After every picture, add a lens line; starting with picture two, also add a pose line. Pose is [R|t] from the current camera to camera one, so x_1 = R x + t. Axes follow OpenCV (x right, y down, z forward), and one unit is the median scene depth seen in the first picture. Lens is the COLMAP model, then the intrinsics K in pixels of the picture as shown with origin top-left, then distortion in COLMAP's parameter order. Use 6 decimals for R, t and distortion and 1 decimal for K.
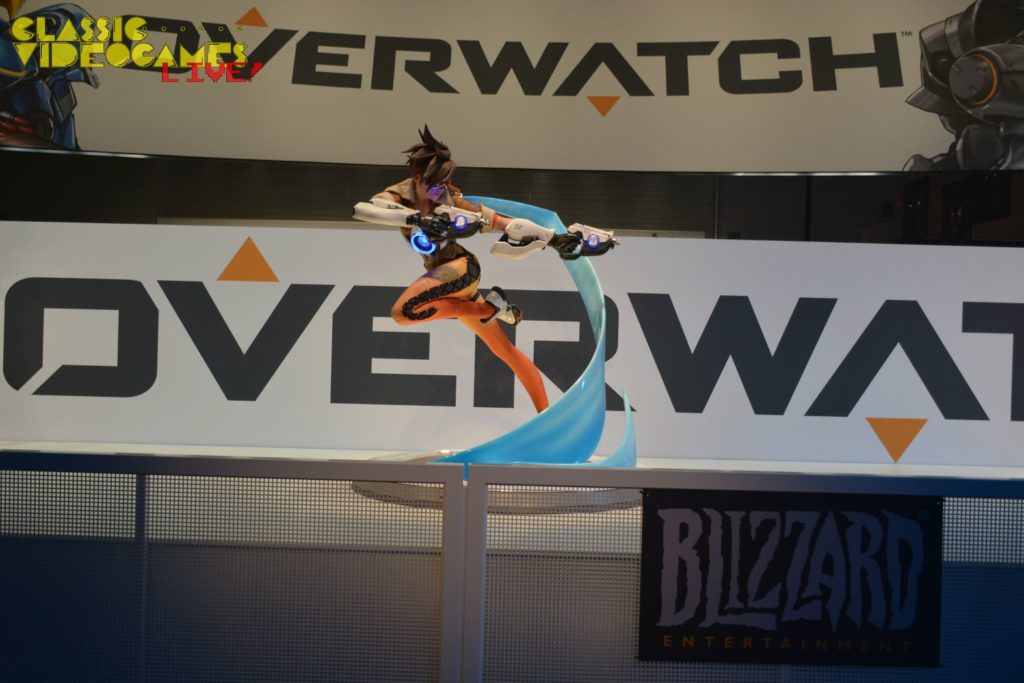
lens RADIAL K [[992.5, 0, 525.6], [0, 992.5, 335.3], [0, 0, 1]] dist [-0.023310, 0.025030]
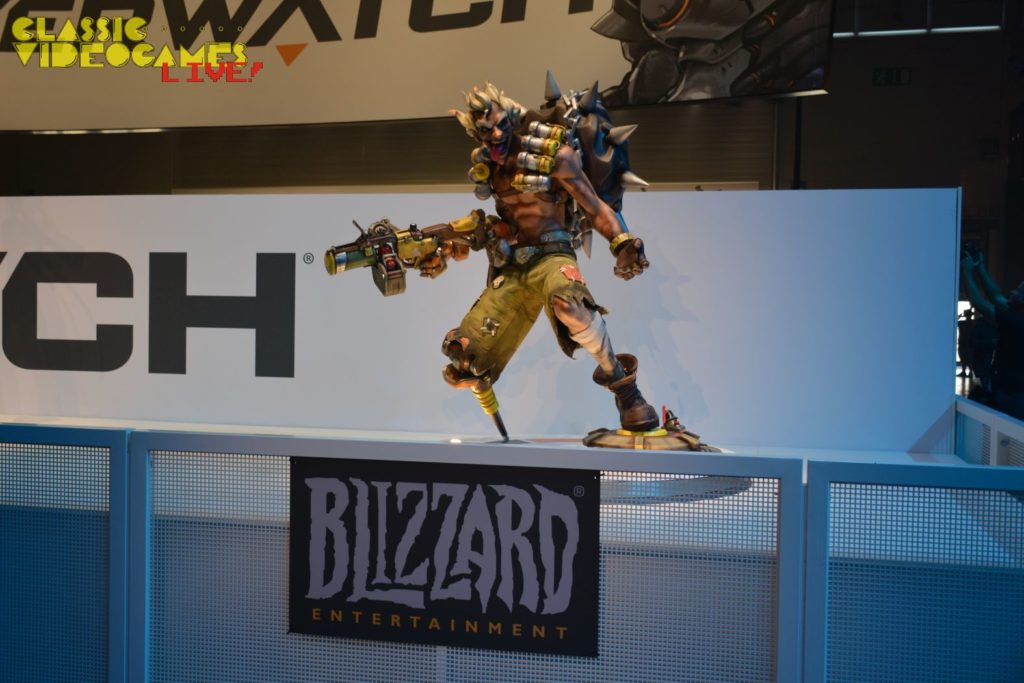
lens RADIAL K [[1106.1, 0, 511.5], [0, 1106.1, 352.4], [0, 0, 1]] dist [0.114469, -0.499438]
pose [[0.976045, -0.003900, -0.217535, 0.540670], [0.012727, 0.999151, 0.039192, 0.014059], [0.217197, -0.041021, 0.975265, -0.001114]]
